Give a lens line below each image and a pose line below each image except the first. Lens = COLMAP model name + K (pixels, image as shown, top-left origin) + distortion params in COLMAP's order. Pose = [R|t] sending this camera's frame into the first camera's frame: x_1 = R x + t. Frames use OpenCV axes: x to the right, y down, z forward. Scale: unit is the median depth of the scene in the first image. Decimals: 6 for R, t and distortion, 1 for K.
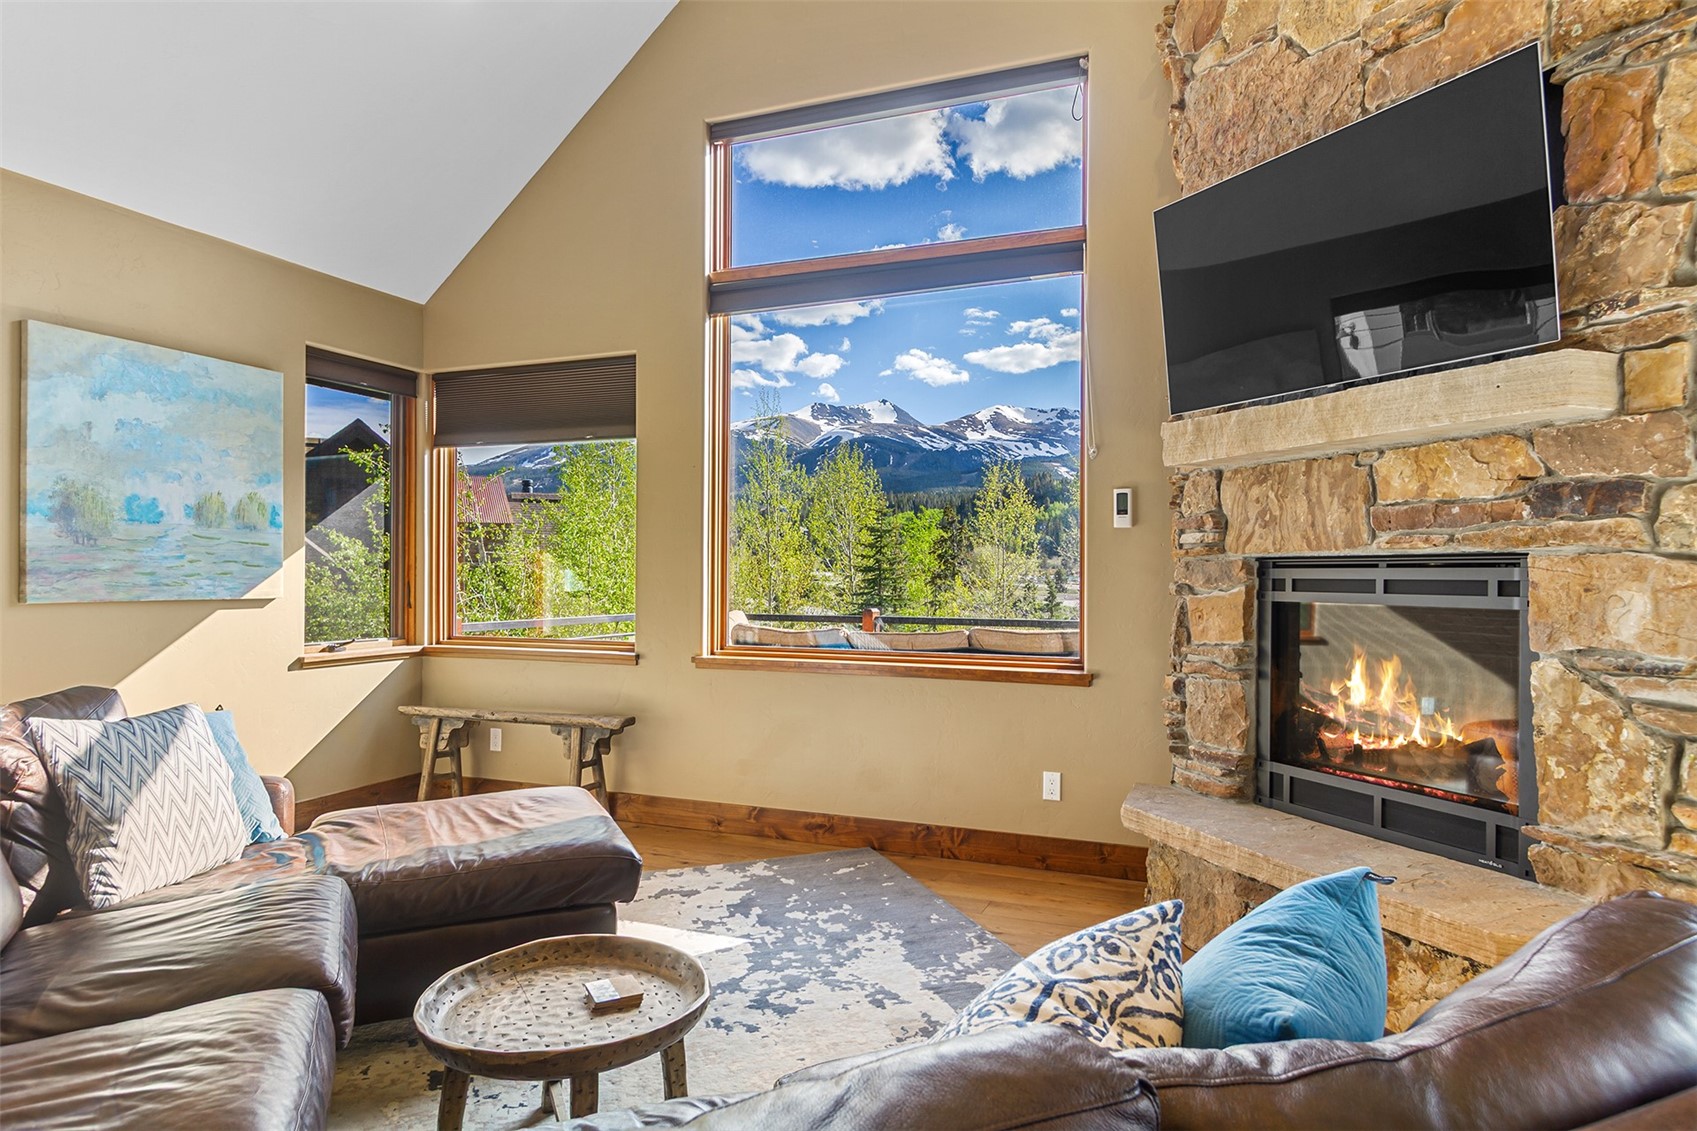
lens RADIAL K [[1009.6, 0, 848.5], [0, 1009.6, 565.5], [0, 0, 1]] dist [0.004709, -0.001463]
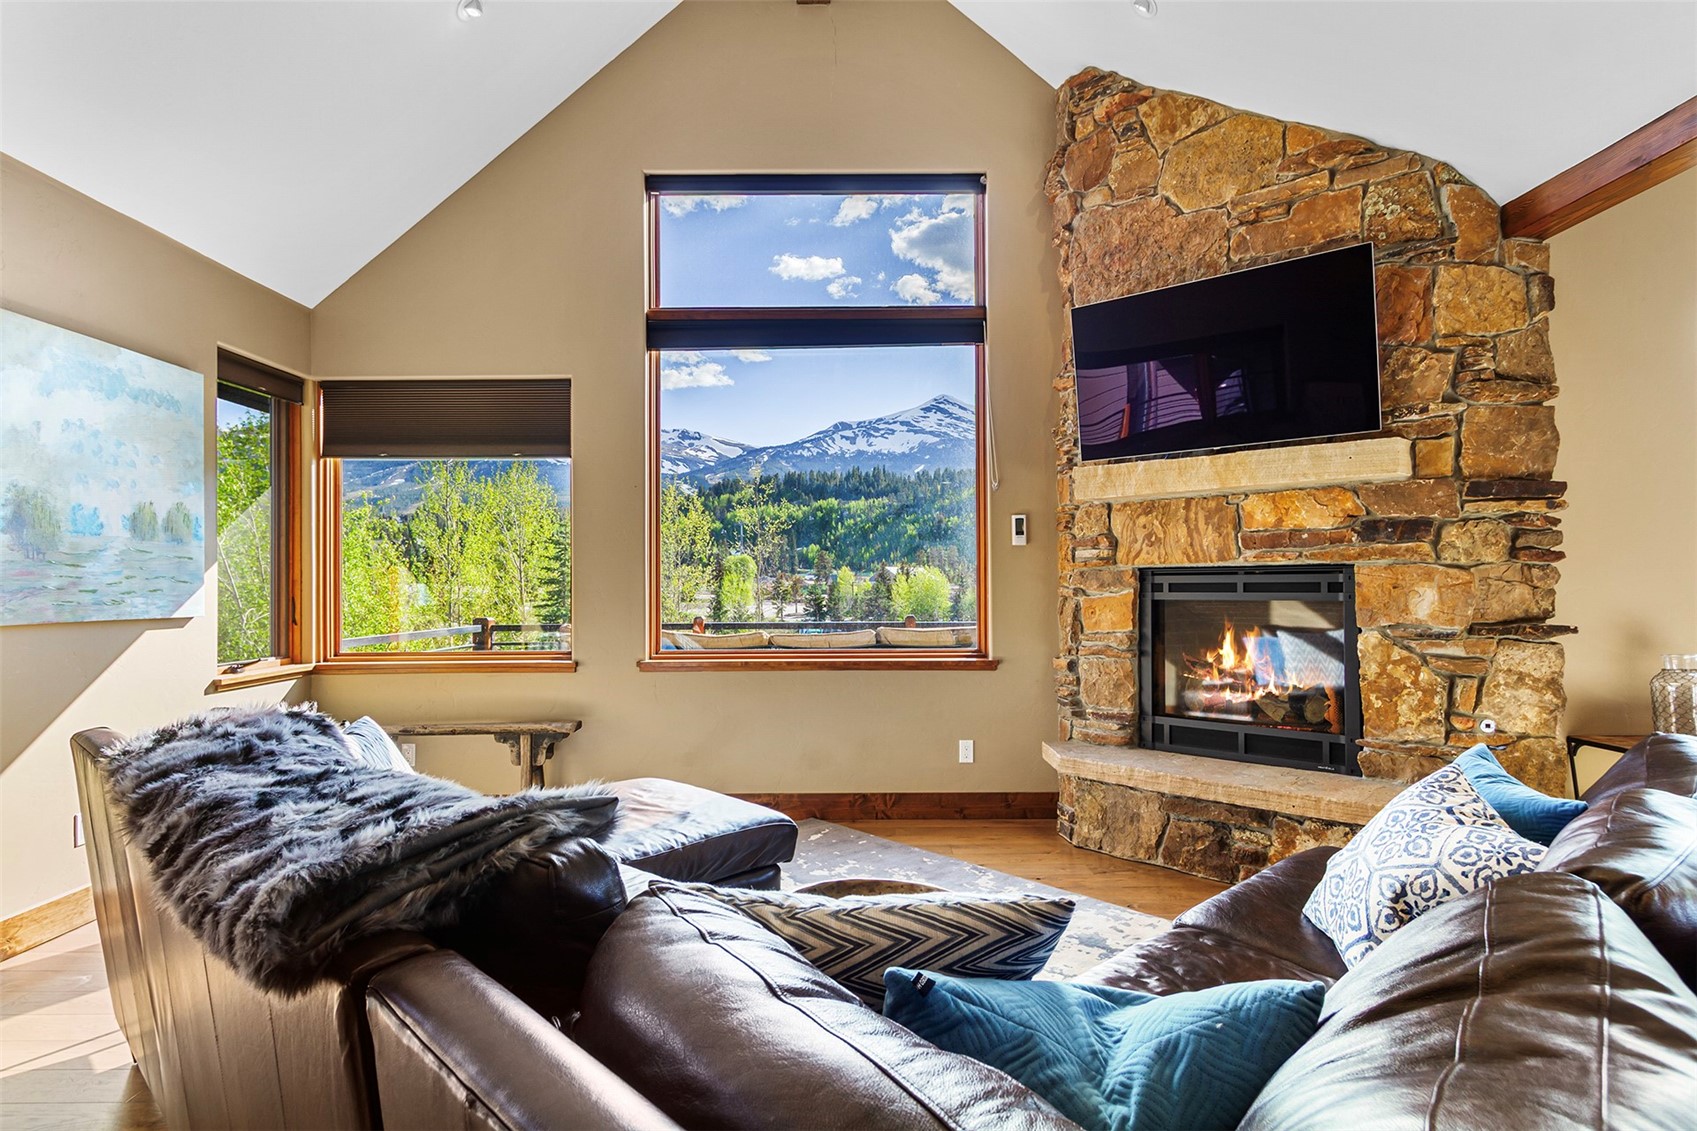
lens RADIAL K [[953.7, 0, 848.5], [0, 953.7, 565.5], [0, 0, 1]] dist [0.005735, 0.000834]
pose [[0.926538, -0.003505, 0.376185, -0.456344], [0.007879, 0.999918, -0.010088, -0.001276], [-0.376119, 0.012311, 0.926490, -0.052094]]
